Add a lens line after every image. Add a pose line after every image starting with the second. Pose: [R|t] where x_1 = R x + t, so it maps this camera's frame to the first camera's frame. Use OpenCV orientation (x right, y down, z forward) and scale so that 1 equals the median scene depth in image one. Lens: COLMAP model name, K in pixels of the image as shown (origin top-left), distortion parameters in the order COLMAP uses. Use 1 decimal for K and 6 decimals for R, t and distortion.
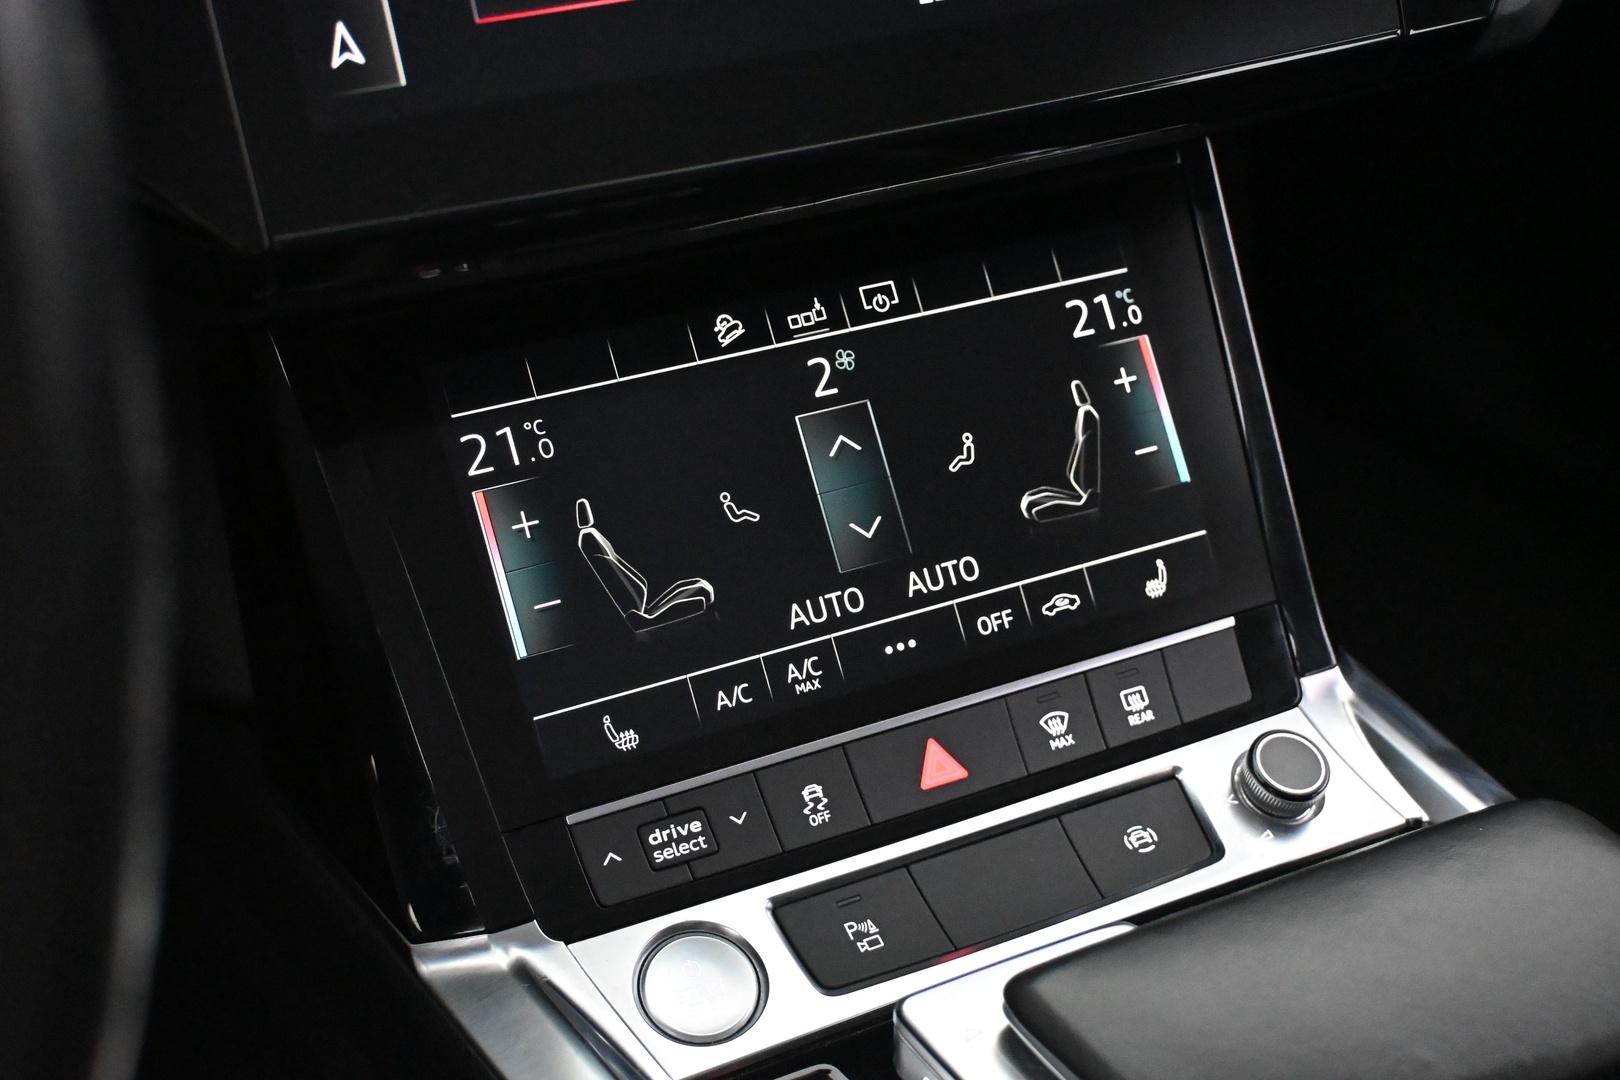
lens RADIAL K [[1976.6, 0, 819.6], [0, 1976.6, 542.0], [0, 0, 1]] dist [0.007715, 0.000000]
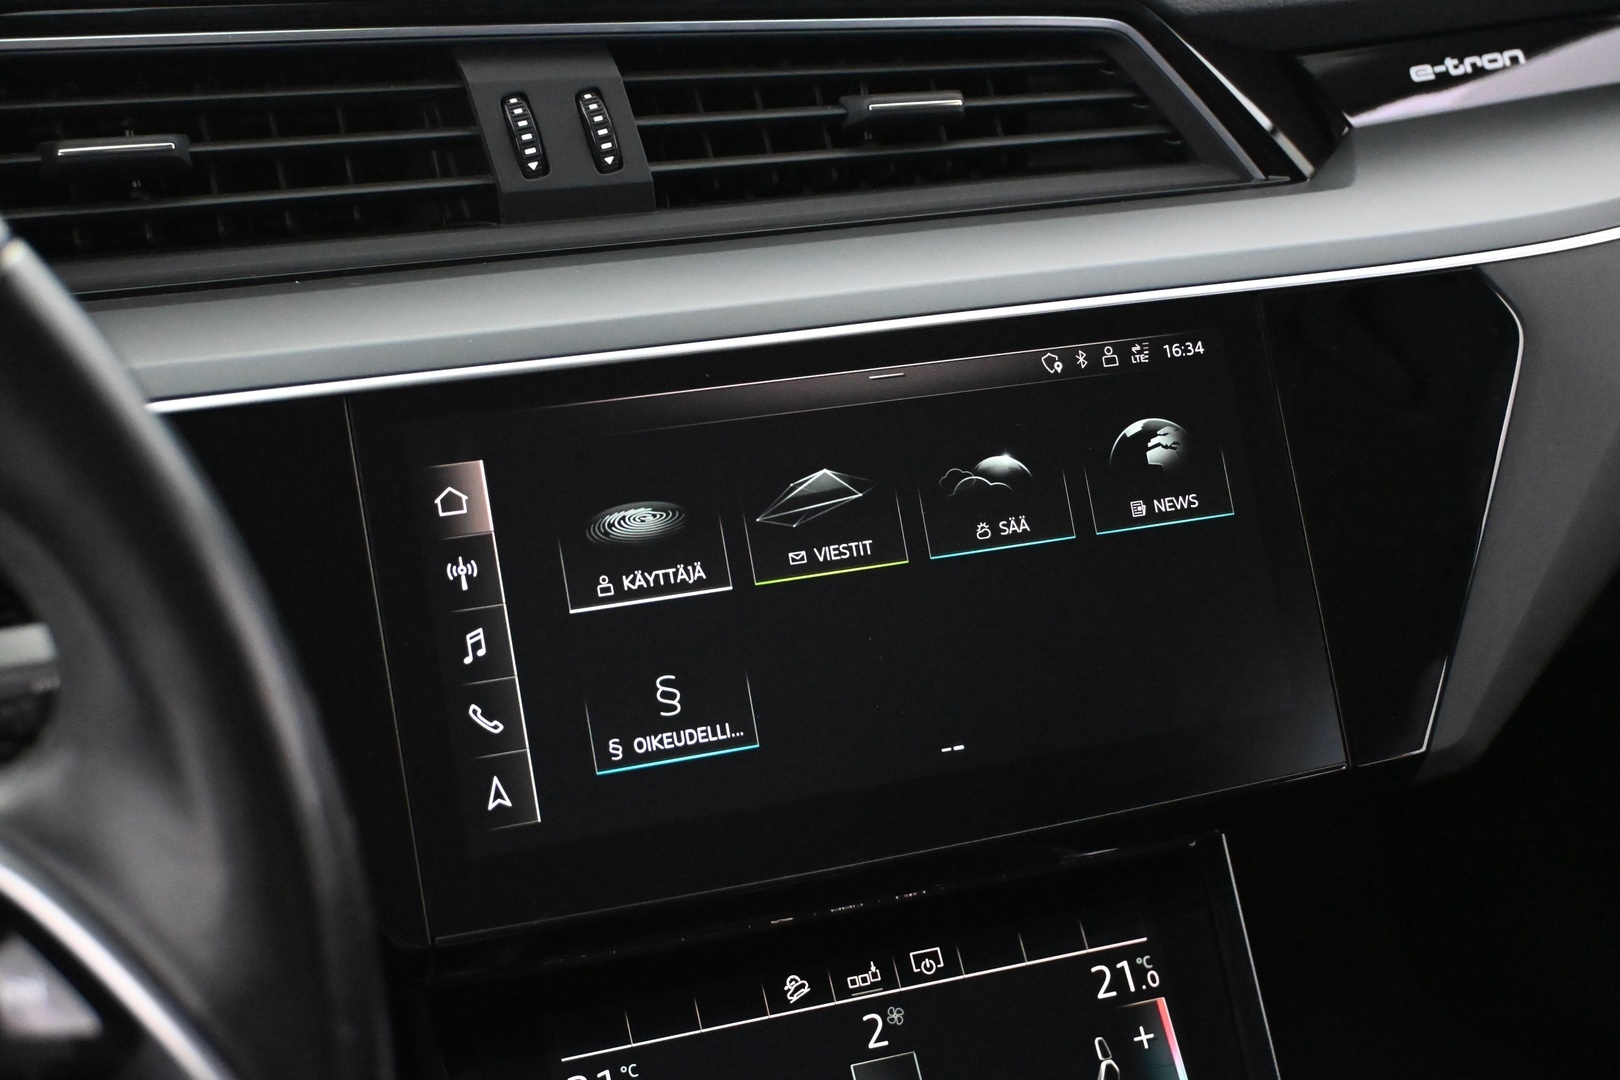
lens RADIAL K [[2230.2, 0, 808.6], [0, 2230.2, 535.1], [0, 0, 1]] dist [0.004635, 0.000000]
pose [[0.996313, 0.015251, -0.084428, 0.069034], [-0.035463, 0.969277, -0.243401, -0.044657], [0.078122, 0.245498, 0.966244, -0.355941]]
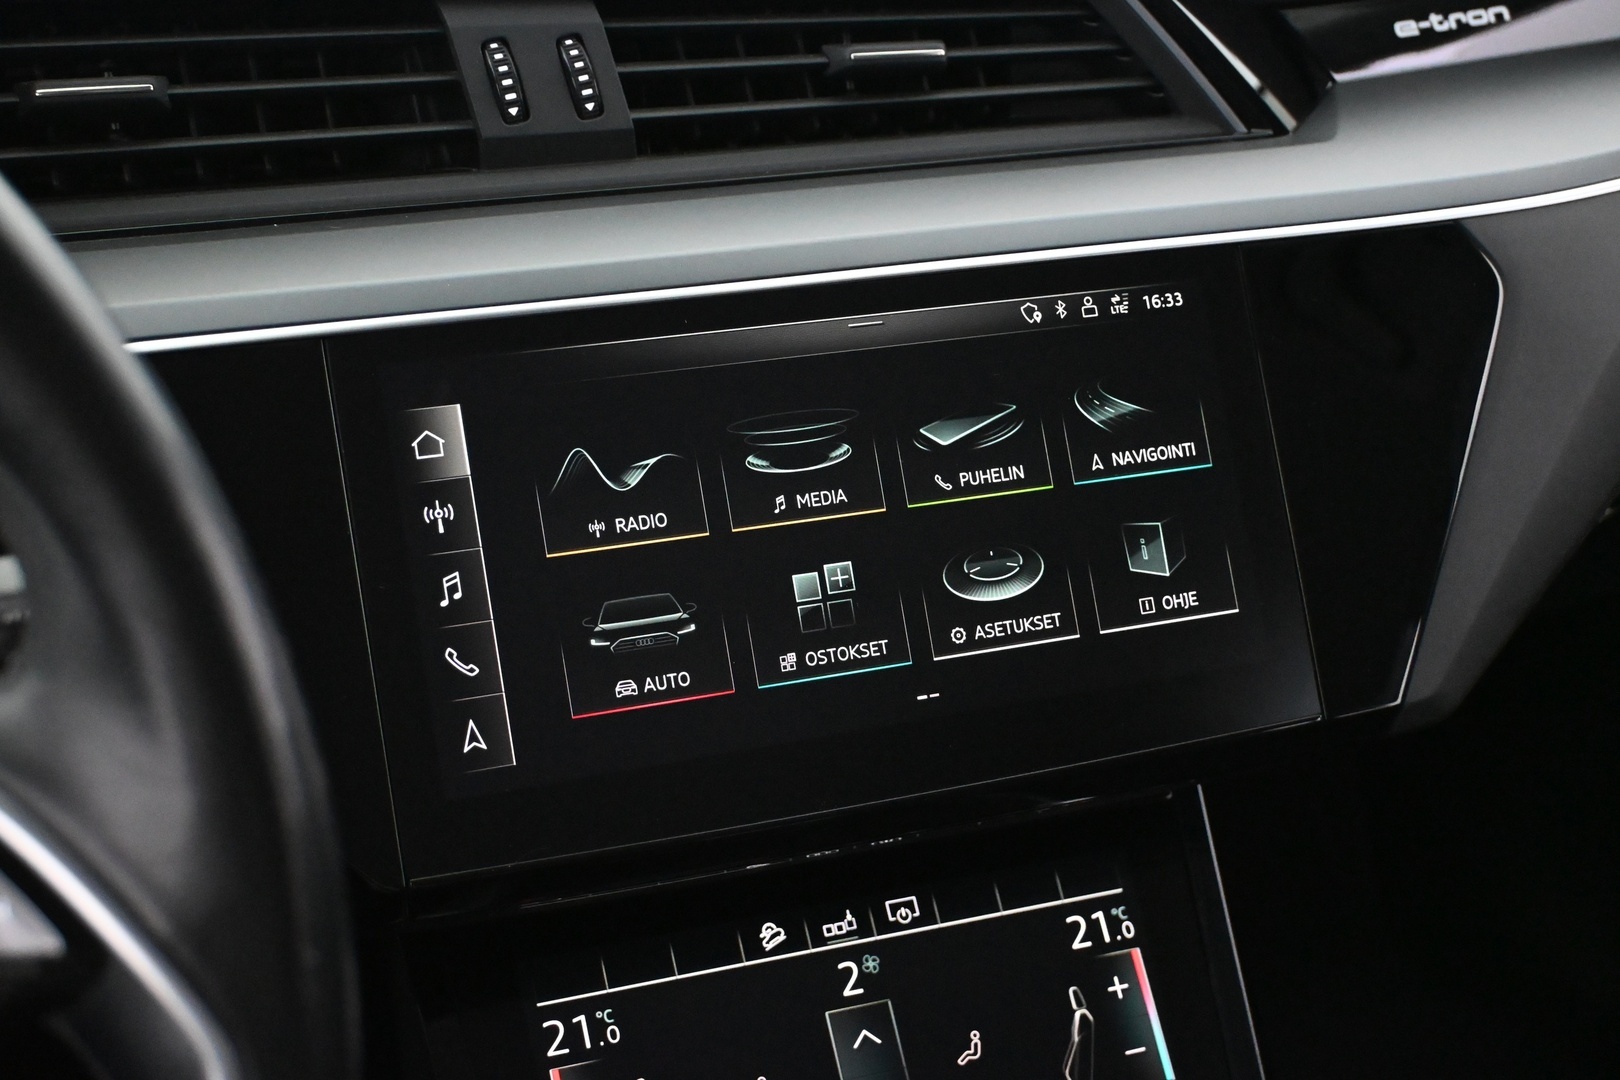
lens RADIAL K [[2230.2, 0, 808.3], [0, 2230.2, 535.8], [0, 0, 1]] dist [0.004635, 0.000000]
pose [[0.996521, 0.023460, -0.079972, 0.076202], [-0.041319, 0.972405, -0.229613, -0.033525], [0.072379, 0.232119, 0.969991, -0.353888]]
